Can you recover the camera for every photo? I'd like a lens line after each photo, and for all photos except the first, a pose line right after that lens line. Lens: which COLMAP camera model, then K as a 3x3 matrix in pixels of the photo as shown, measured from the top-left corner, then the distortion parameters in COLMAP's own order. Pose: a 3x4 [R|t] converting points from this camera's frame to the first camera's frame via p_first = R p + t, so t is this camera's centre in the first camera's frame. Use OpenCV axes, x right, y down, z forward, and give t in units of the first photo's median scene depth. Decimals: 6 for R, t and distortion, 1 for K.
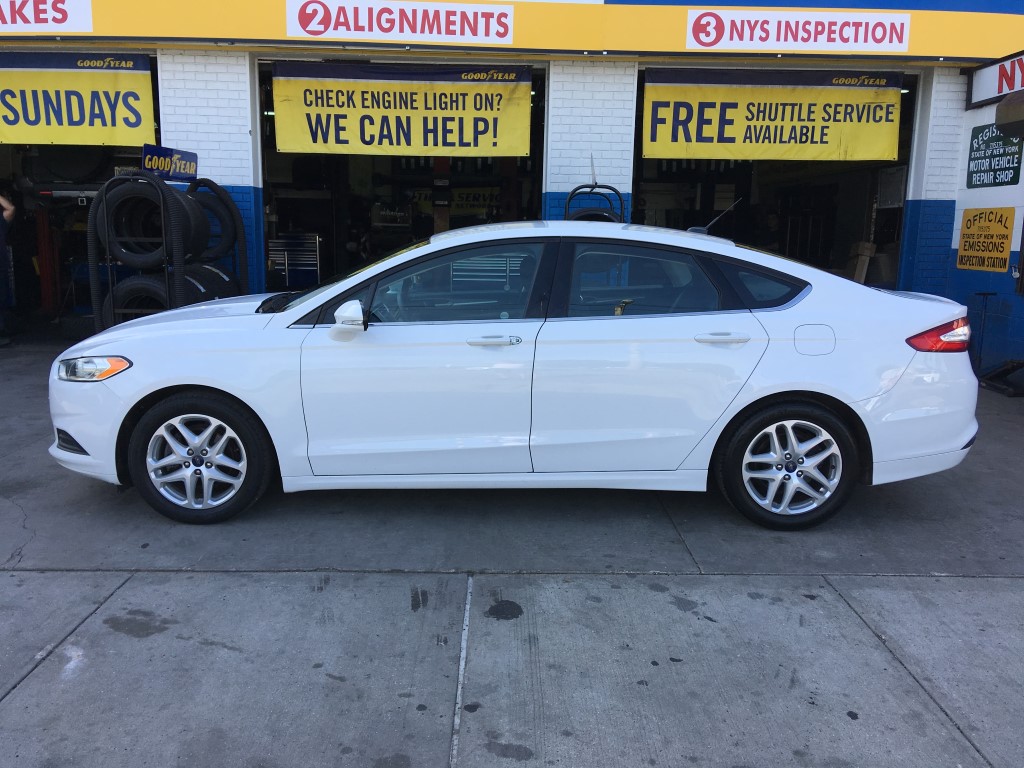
lens RADIAL K [[864.5, 0, 509.6], [0, 864.5, 387.6], [0, 0, 1]] dist [0.109120, -0.164251]
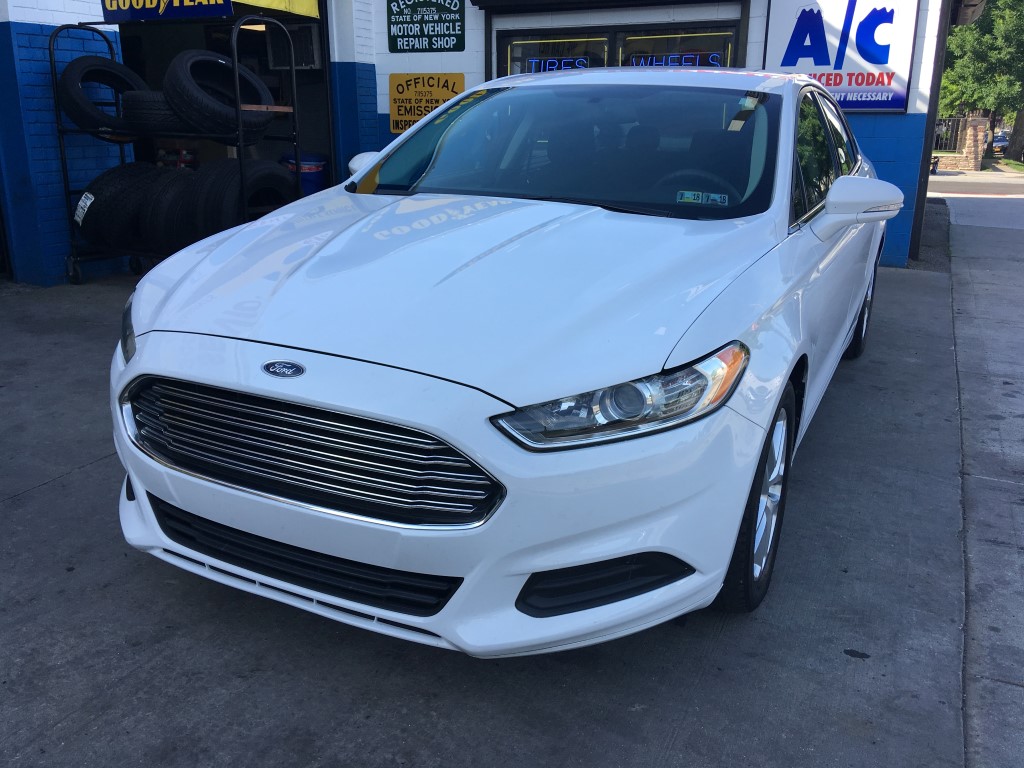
lens RADIAL K [[869.4, 0, 512.0], [0, 869.4, 384.0], [0, 0, 1]] dist [0.109173, -0.174631]
pose [[0.437068, -0.276582, 0.855847, -0.425953], [0.160693, 0.960248, 0.228257, -0.067021], [-0.884957, 0.037765, 0.464139, 0.417352]]
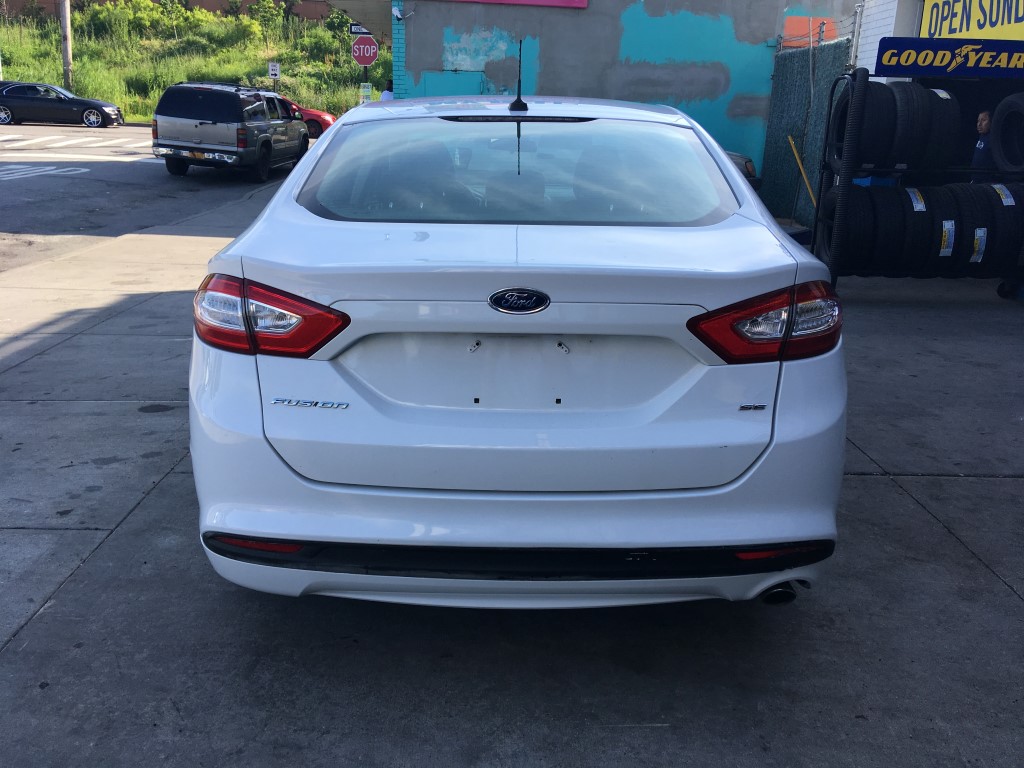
lens RADIAL K [[864.5, 0, 509.6], [0, 864.5, 387.6], [0, 0, 1]] dist [0.109120, -0.164251]
pose [[-0.002306, 0.273084, -0.961988, 0.467812], [-0.207707, 0.940879, 0.267589, -0.085697], [0.978188, 0.200428, 0.054552, 0.548673]]
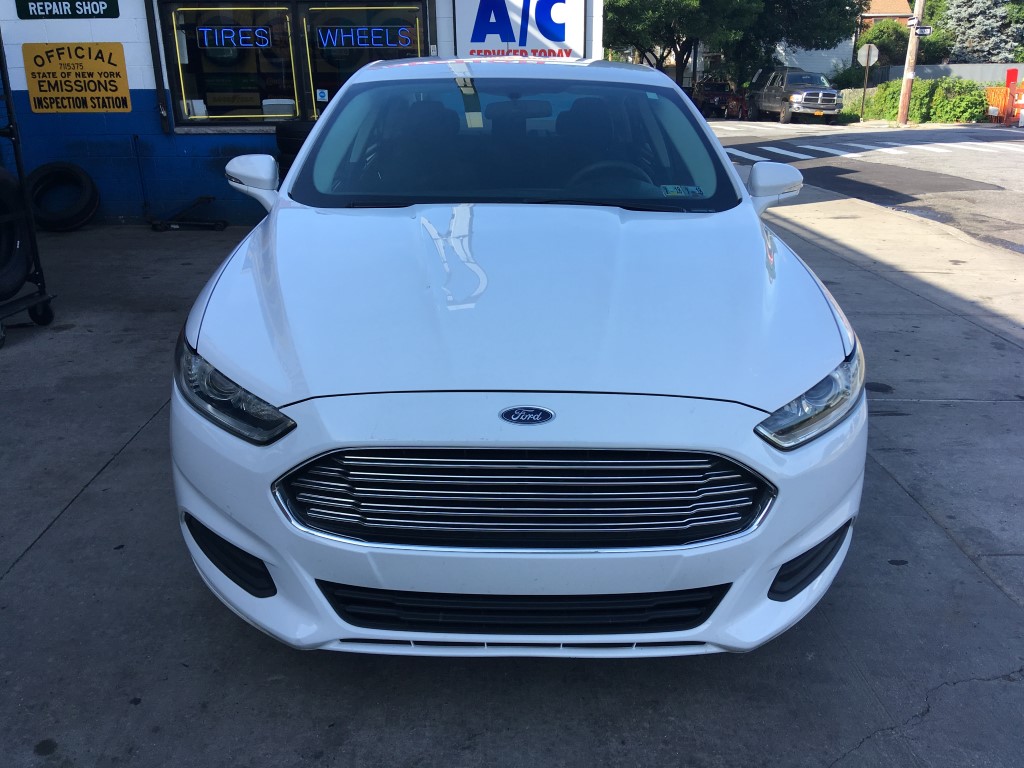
lens RADIAL K [[864.5, 0, 509.6], [0, 864.5, 387.6], [0, 0, 1]] dist [0.109120, -0.164251]
pose [[-0.017696, -0.350738, 0.936306, -0.450518], [0.182450, 0.919597, 0.347927, -0.106457], [-0.983056, 0.176986, 0.047719, 0.558290]]
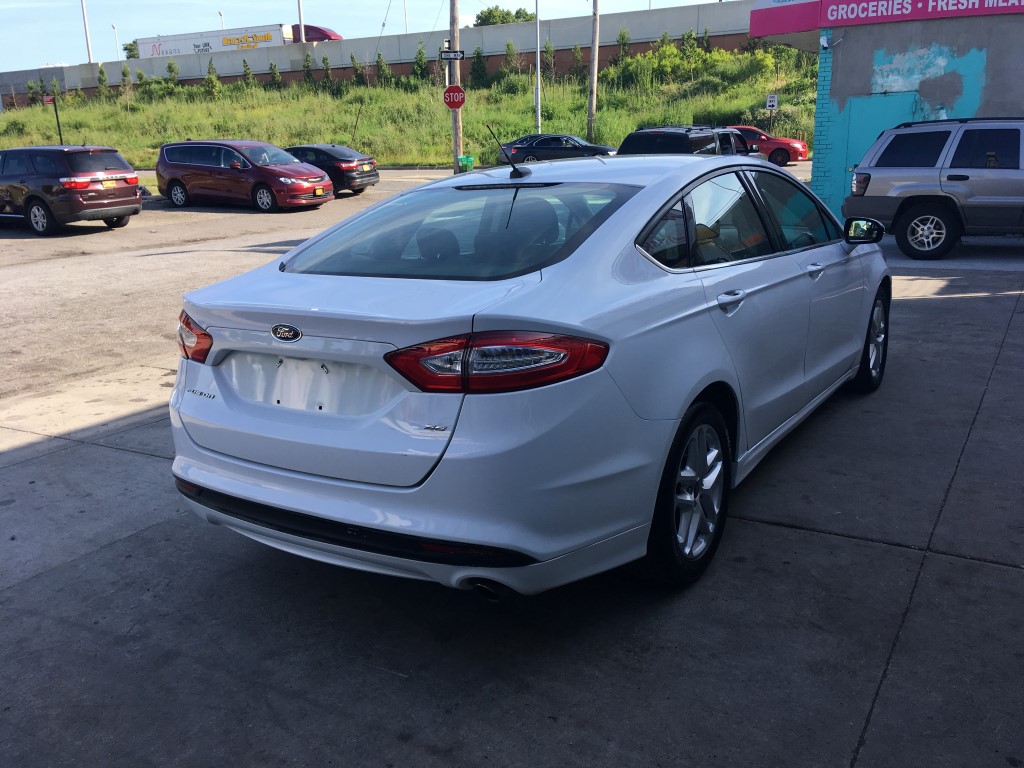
lens RADIAL K [[864.5, 0, 509.6], [0, 864.5, 387.6], [0, 0, 1]] dist [0.109120, -0.164251]
pose [[-0.548041, 0.219701, -0.807083, 0.463002], [-0.124118, 0.932847, 0.338217, -0.141083], [0.827192, 0.285530, -0.483970, 0.764805]]
